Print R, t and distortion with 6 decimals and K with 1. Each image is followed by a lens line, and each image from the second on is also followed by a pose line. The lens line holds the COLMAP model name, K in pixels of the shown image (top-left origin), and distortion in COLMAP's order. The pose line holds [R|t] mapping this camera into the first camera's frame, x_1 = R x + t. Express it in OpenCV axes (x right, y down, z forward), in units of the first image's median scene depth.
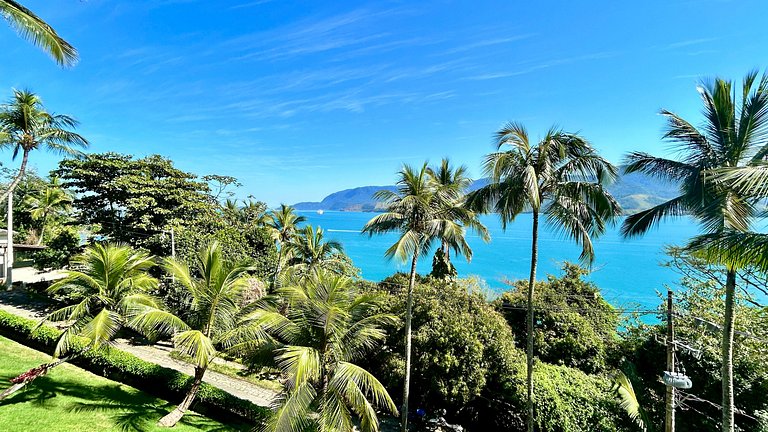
lens RADIAL K [[311.1, 0, 384.3], [0, 311.1, 214.9], [0, 0, 1]] dist [0.000383, -0.000250]
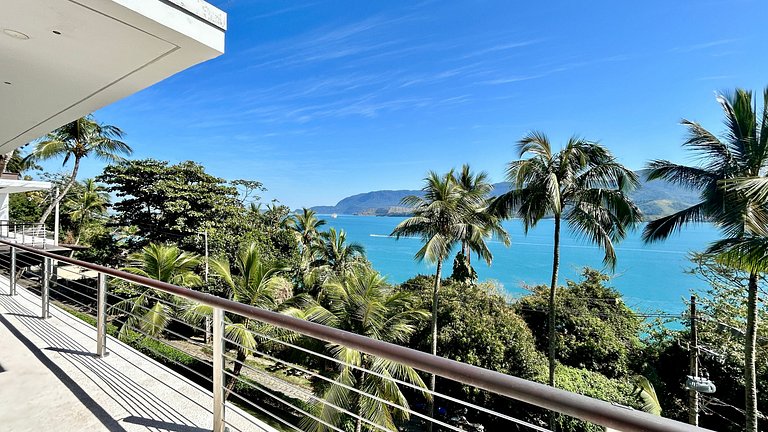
lens RADIAL K [[311.1, 0, 384.0], [0, 311.1, 213.6], [0, 0, 1]] dist [0.000383, -0.000250]
pose [[0.999085, 0.006345, -0.042299, -0.030374], [-0.007100, 0.999818, -0.017710, 0.000992], [0.042179, 0.017995, 0.998948, -0.040103]]
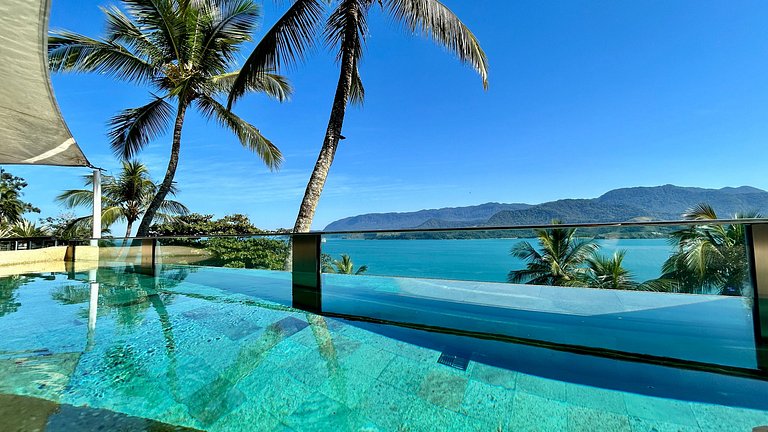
lens RADIAL K [[311.1, 0, 383.5], [0, 311.1, 213.0], [0, 0, 1]] dist [0.000383, -0.000250]
pose [[0.999863, -0.016490, 0.001658, -0.353205], [0.016572, 0.995978, -0.088053, -0.131694], [-0.000200, 0.088069, 0.996114, 0.035285]]
